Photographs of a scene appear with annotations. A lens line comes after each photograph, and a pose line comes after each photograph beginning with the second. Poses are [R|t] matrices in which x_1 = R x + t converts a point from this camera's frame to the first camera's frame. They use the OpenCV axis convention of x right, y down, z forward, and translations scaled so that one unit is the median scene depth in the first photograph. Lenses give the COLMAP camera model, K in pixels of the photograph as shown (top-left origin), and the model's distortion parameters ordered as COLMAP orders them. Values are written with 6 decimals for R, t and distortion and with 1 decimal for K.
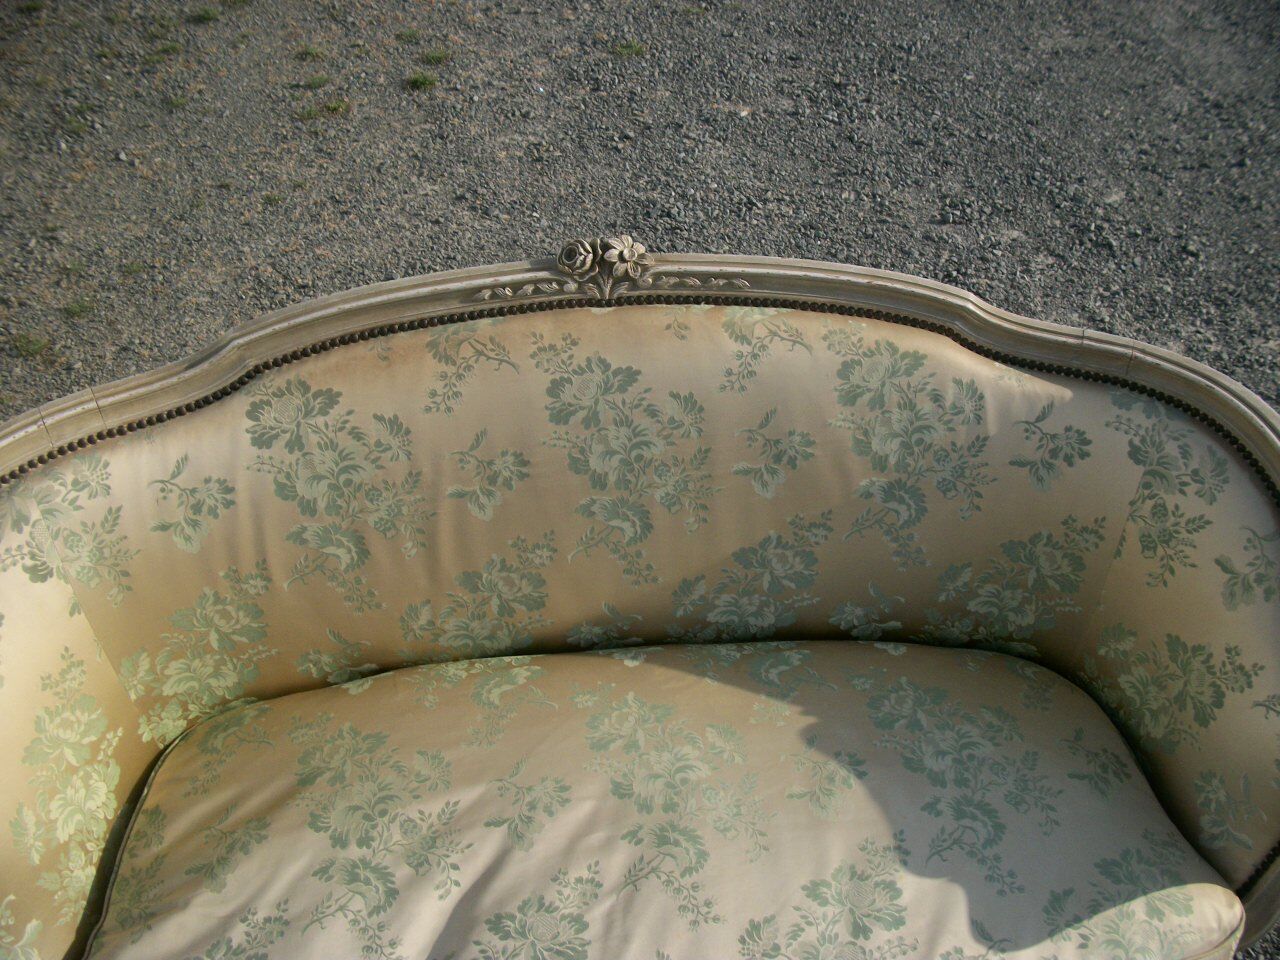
lens RADIAL K [[1225.7, 0, 670.4], [0, 1225.7, 476.9], [0, 0, 1]] dist [-0.145878, 0.075242]
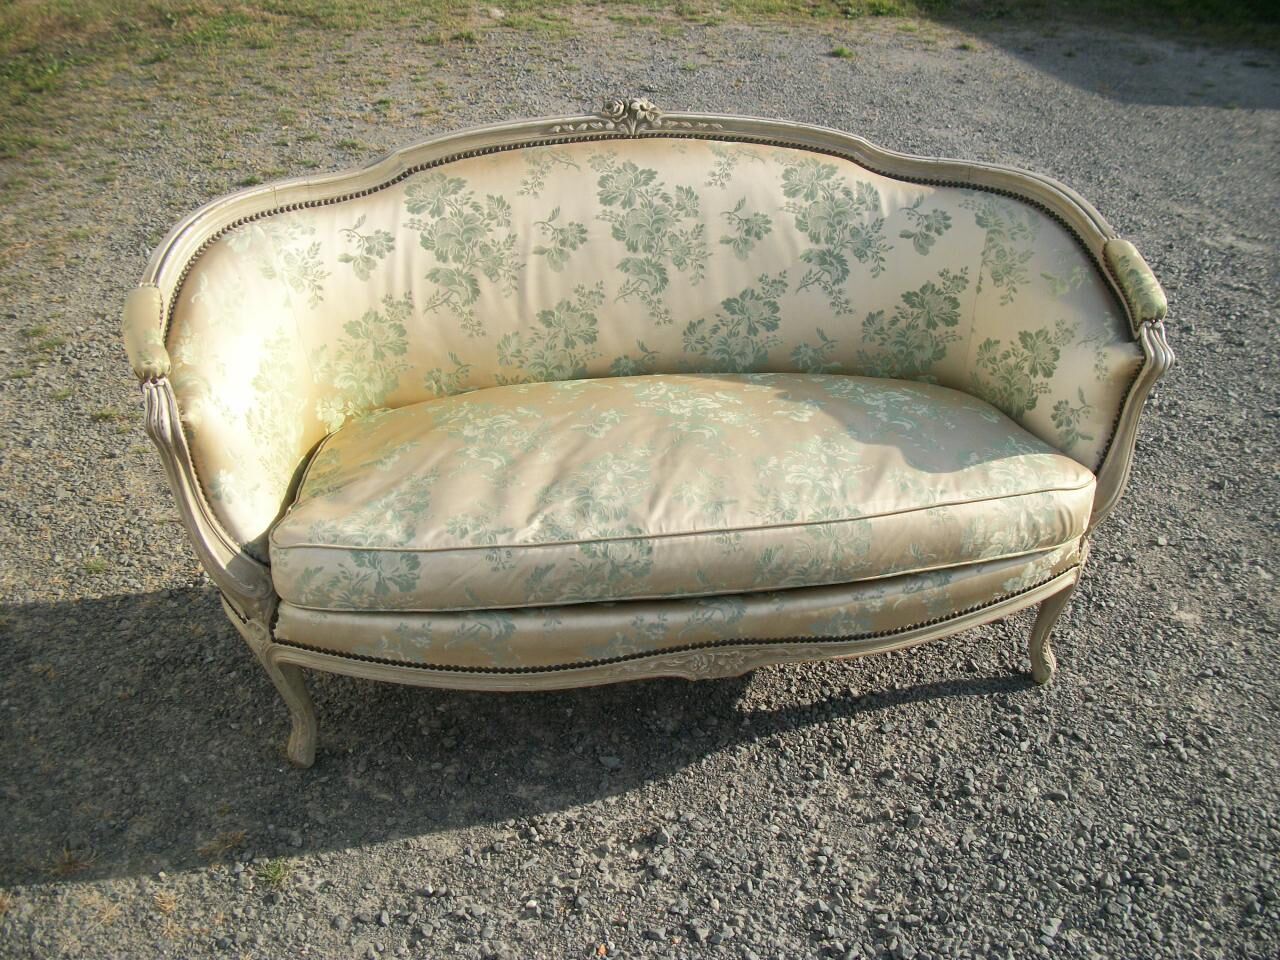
lens RADIAL K [[1225.7, 0, 670.4], [0, 1225.7, 476.9], [0, 0, 1]] dist [-0.145878, 0.075242]
pose [[0.997408, -0.041148, 0.059031, -0.114273], [0.055468, 0.962251, -0.266453, 0.697261], [-0.045839, 0.269036, 0.962039, -0.385065]]
